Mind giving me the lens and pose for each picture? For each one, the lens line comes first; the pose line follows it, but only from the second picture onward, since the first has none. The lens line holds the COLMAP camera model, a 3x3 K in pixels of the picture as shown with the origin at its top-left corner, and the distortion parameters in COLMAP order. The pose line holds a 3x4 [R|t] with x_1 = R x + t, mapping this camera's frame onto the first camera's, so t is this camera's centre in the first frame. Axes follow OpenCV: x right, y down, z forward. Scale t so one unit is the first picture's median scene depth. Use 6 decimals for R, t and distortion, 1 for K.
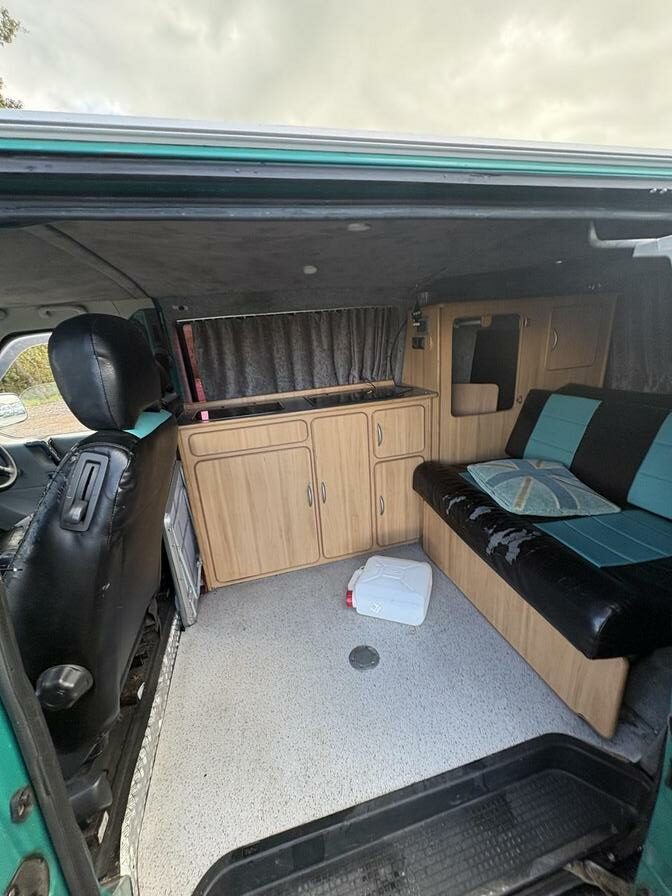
lens RADIAL K [[355.0, 0, 337.5], [0, 355.0, 447.6], [0, 0, 1]] dist [-0.002109, 0.000412]
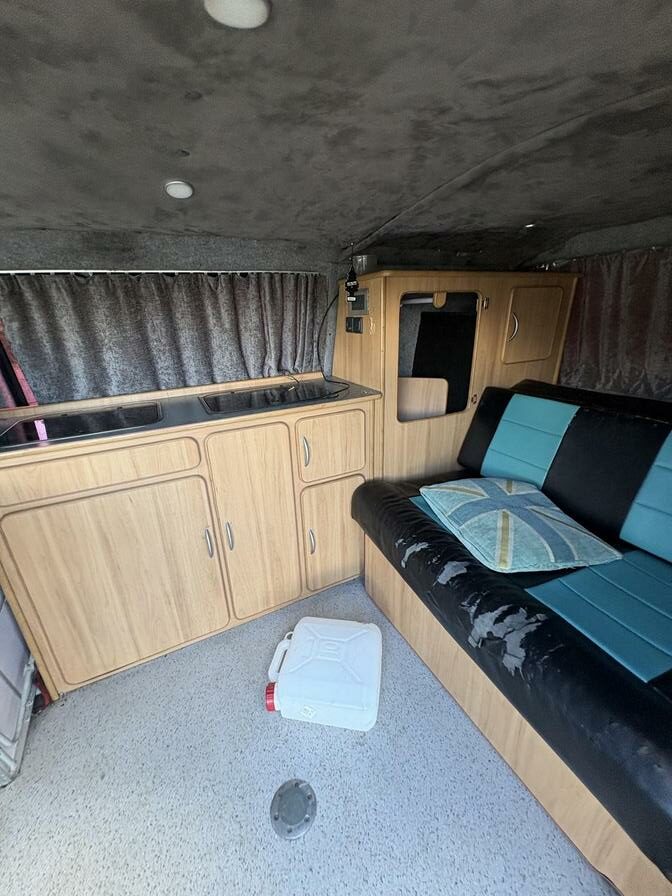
lens RADIAL K [[355.0, 0, 337.5], [0, 355.0, 447.6], [0, 0, 1]] dist [-0.002109, 0.000412]
pose [[0.978302, -0.034801, 0.204241, 0.031597], [0.023911, 0.998170, 0.055548, -0.081015], [-0.205801, -0.049460, 0.977343, 0.269567]]
